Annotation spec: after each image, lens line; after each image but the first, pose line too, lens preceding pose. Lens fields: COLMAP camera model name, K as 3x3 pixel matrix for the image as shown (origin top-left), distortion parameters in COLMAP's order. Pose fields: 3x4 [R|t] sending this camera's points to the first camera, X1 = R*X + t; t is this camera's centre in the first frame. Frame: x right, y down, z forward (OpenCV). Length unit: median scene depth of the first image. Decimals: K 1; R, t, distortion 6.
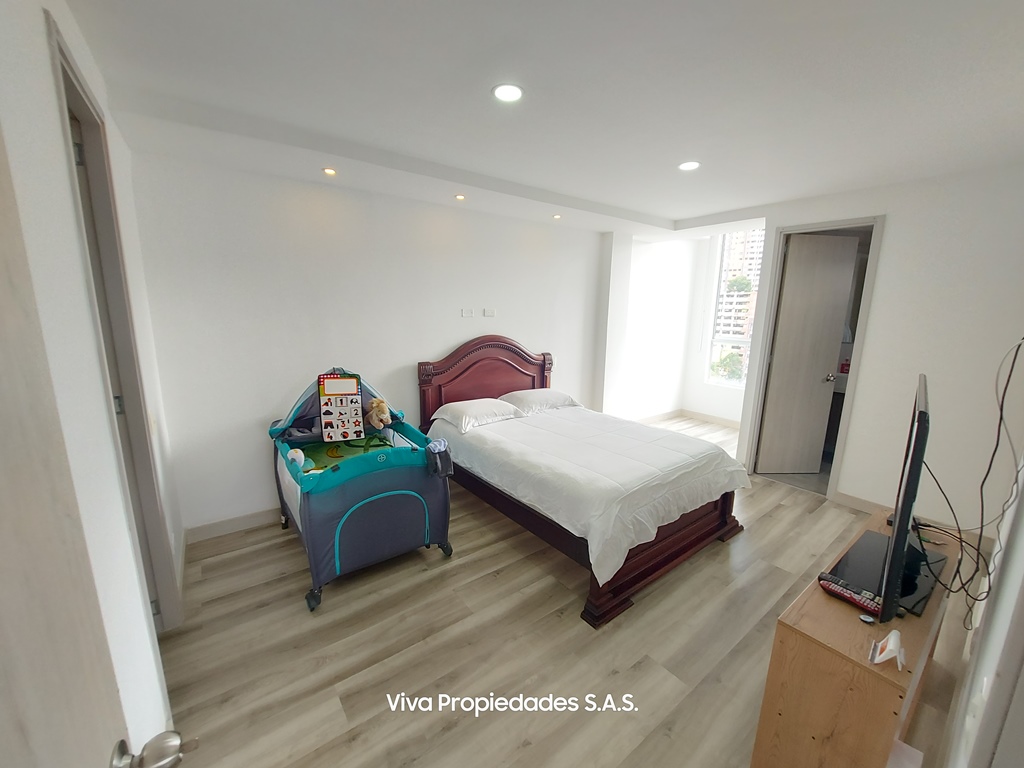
lens RADIAL K [[404.6, 0, 512.3], [0, 404.6, 389.1], [0, 0, 1]] dist [-0.001093, -0.000191]
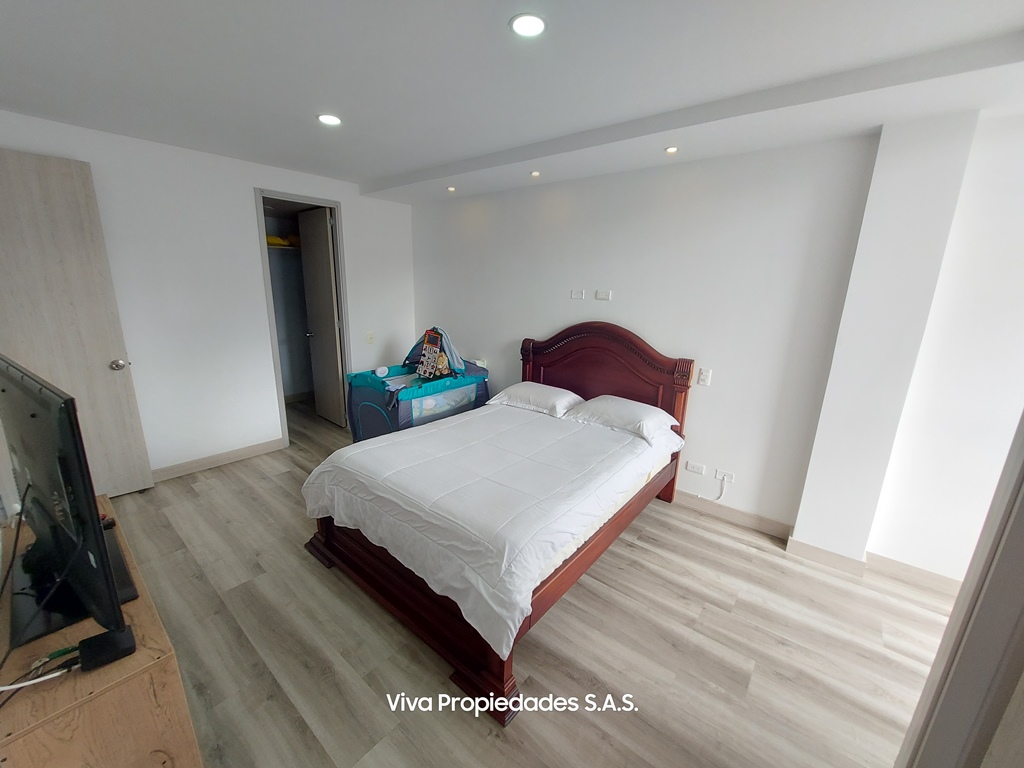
lens RADIAL K [[404.6, 0, 510.4], [0, 404.6, 382.3], [0, 0, 1]] dist [-0.001093, -0.000191]
pose [[0.231657, 0.219155, -0.947790, 1.073625], [-0.213012, 0.962077, 0.170395, -0.170349], [0.949190, 0.162418, 0.269554, 0.905428]]
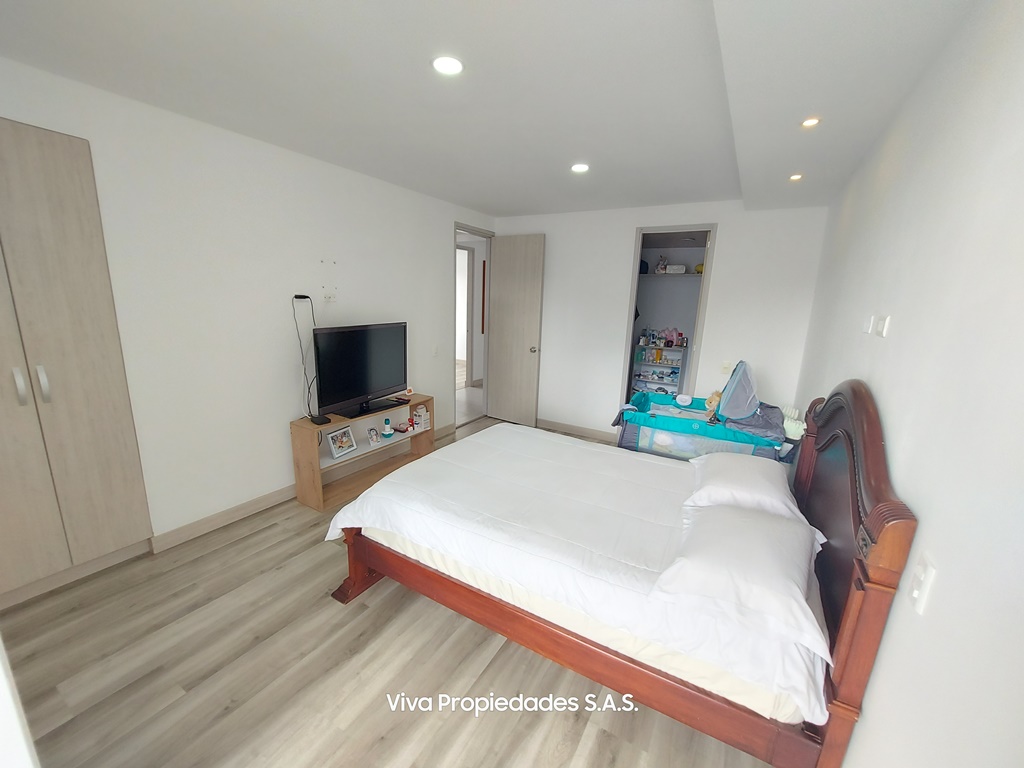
lens RADIAL K [[404.6, 0, 513.8], [0, 404.6, 385.9], [0, 0, 1]] dist [-0.001093, -0.000191]
pose [[-0.916869, 0.034644, -0.397681, 0.601346], [-0.130343, 0.915642, 0.380278, -0.352962], [0.377308, 0.400500, -0.835008, 1.795827]]
